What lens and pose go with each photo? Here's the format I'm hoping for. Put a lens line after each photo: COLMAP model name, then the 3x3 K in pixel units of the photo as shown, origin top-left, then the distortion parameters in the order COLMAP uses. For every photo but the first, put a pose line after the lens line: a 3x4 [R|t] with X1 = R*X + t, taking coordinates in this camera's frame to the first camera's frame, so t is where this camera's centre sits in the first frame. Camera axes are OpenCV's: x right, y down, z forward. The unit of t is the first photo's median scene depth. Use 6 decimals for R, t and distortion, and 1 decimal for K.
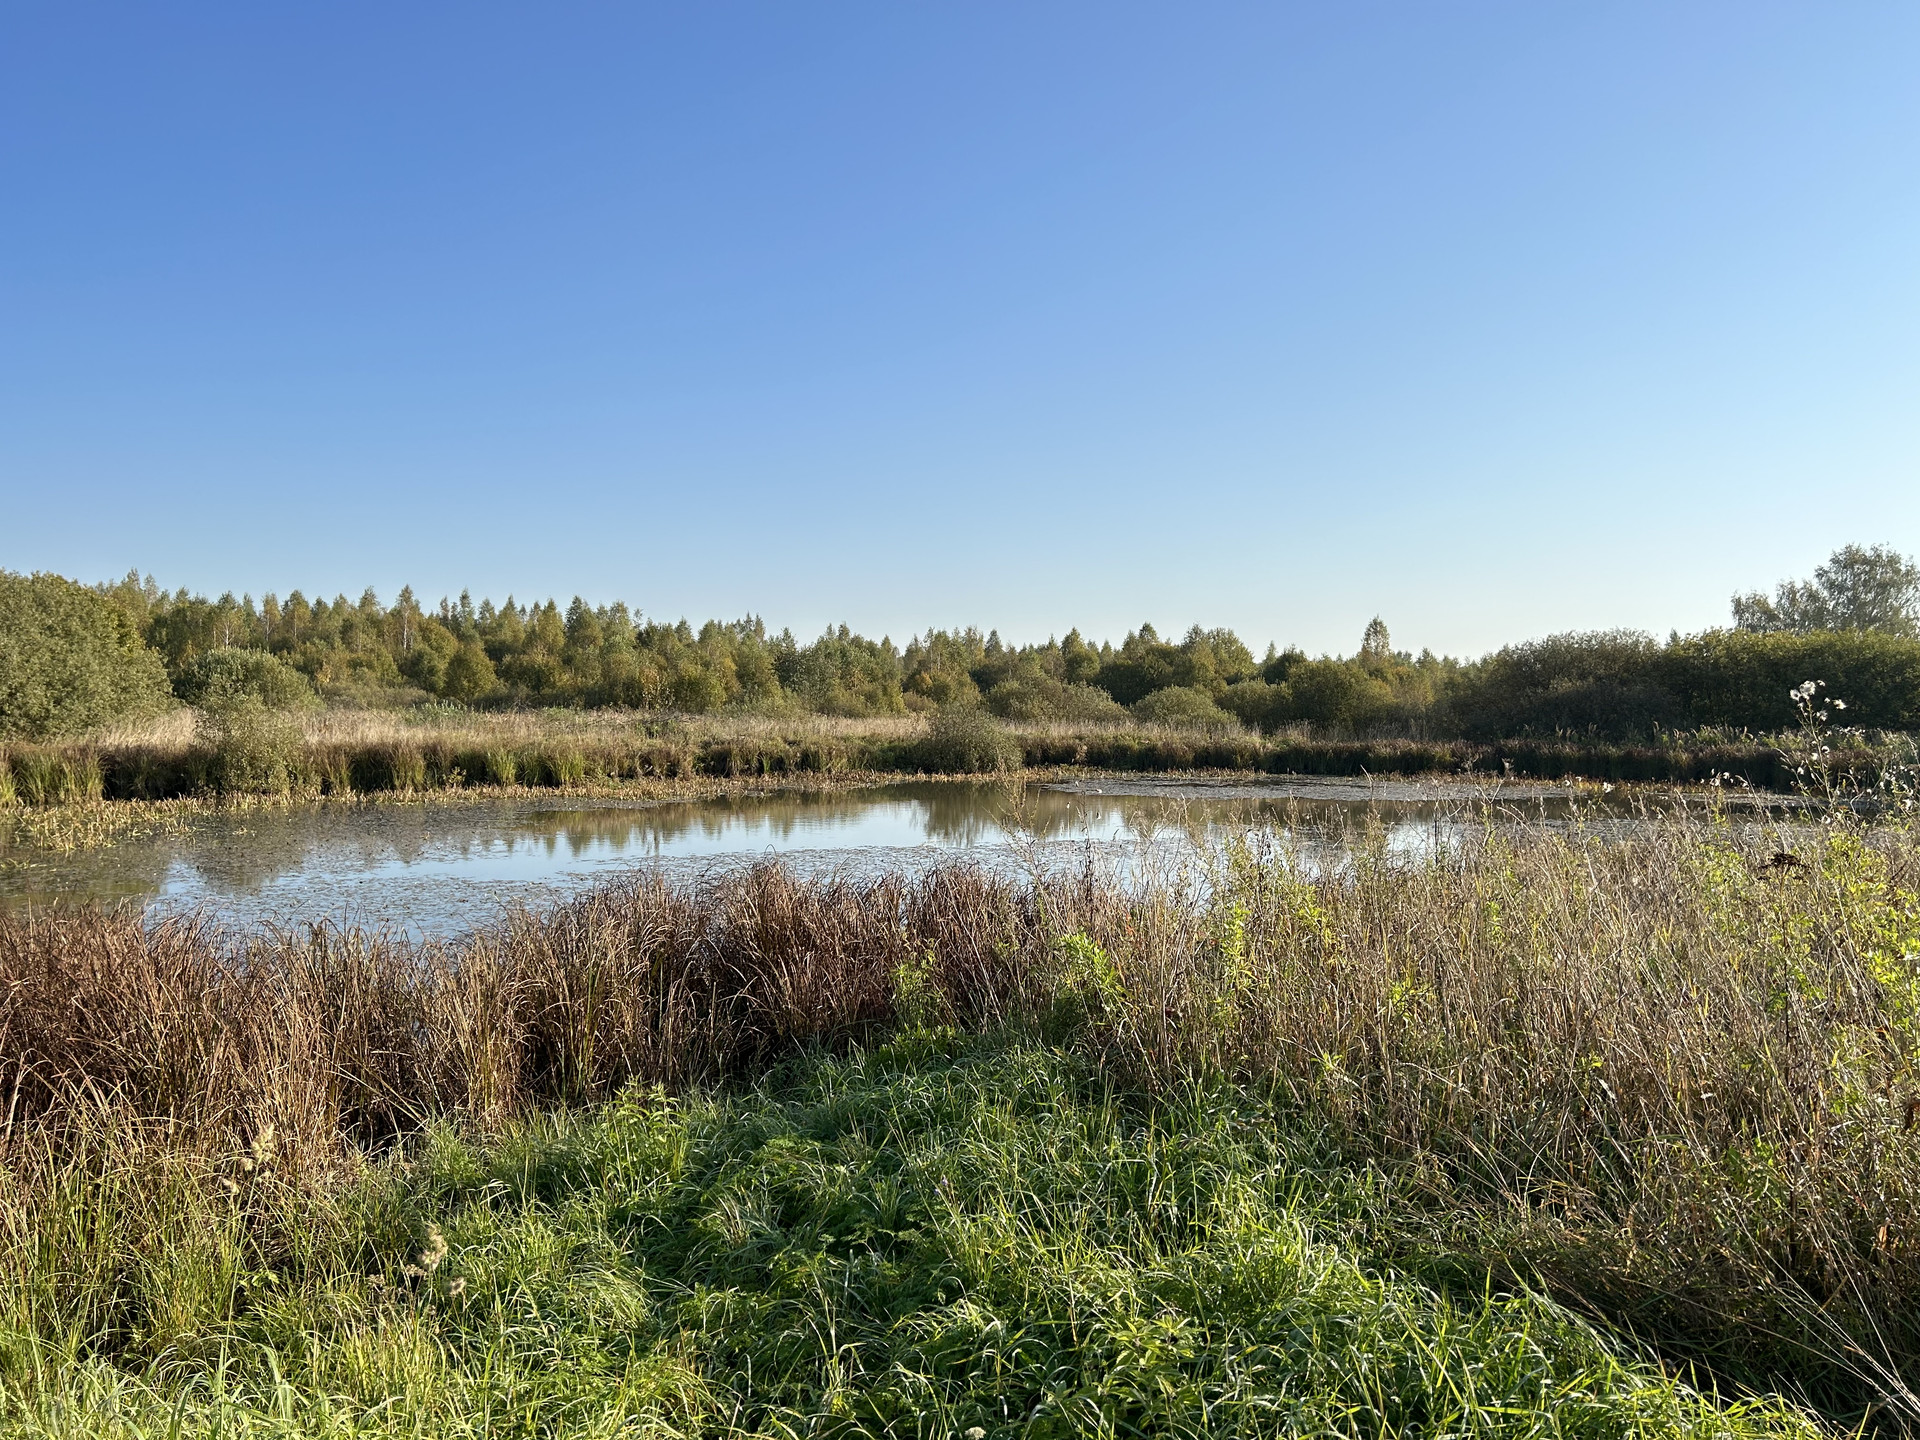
lens RADIAL K [[1431.4, 0, 968.7], [0, 1431.4, 715.9], [0, 0, 1]] dist [0.060771, -0.057225]
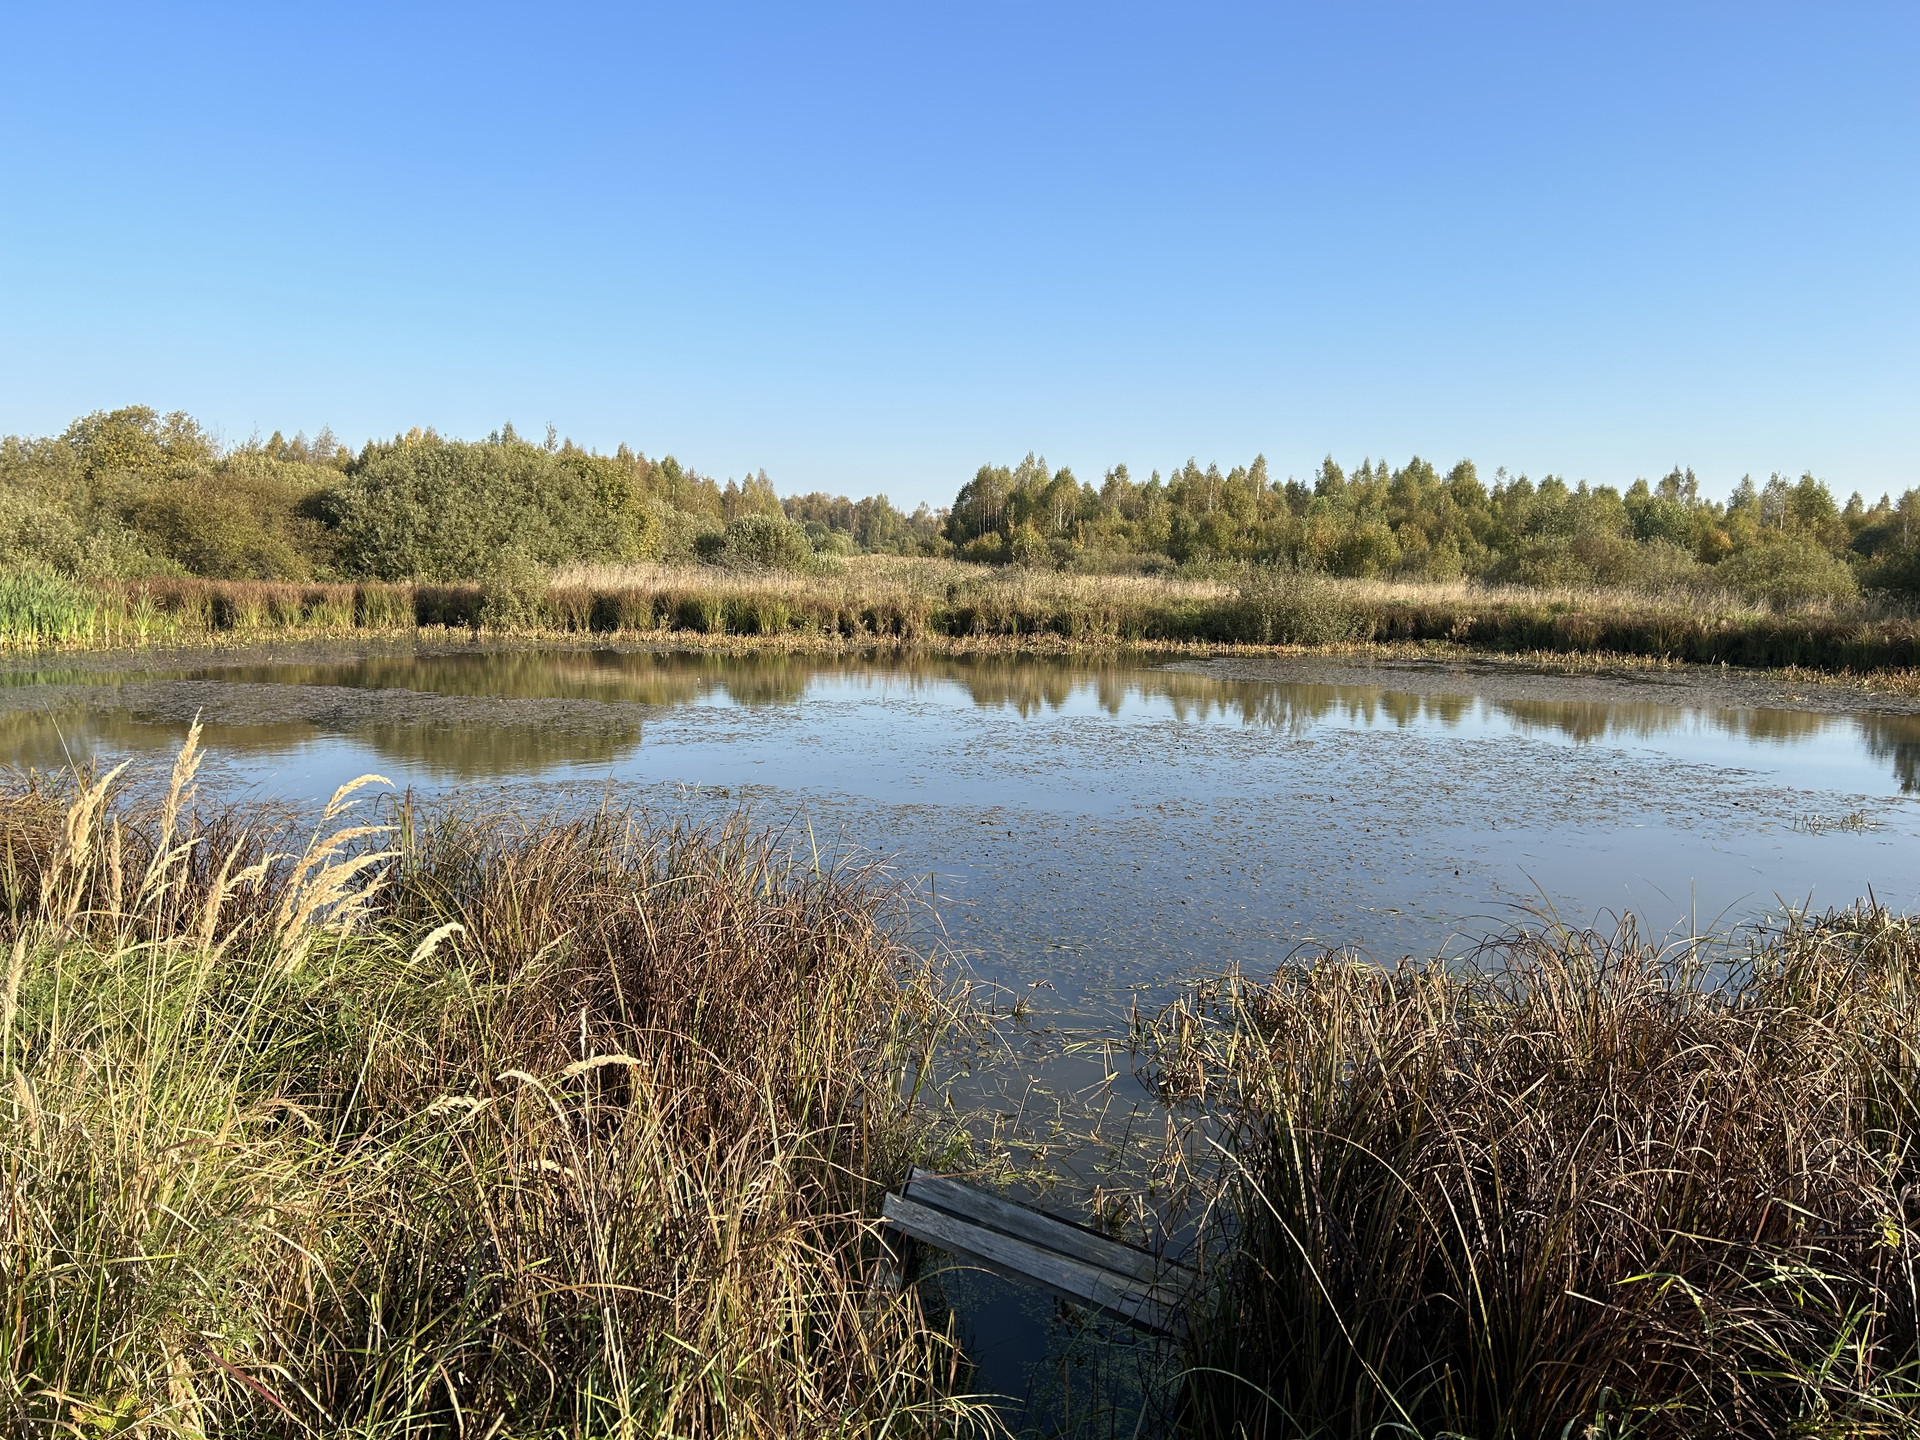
lens RADIAL K [[1431.4, 0, 964.8], [0, 1431.4, 719.3], [0, 0, 1]] dist [0.060771, -0.057225]
pose [[0.733980, 0.076973, -0.674795, 0.467329], [-0.014966, 0.995149, 0.097237, 0.004129], [0.679007, -0.061271, 0.731571, 0.261254]]
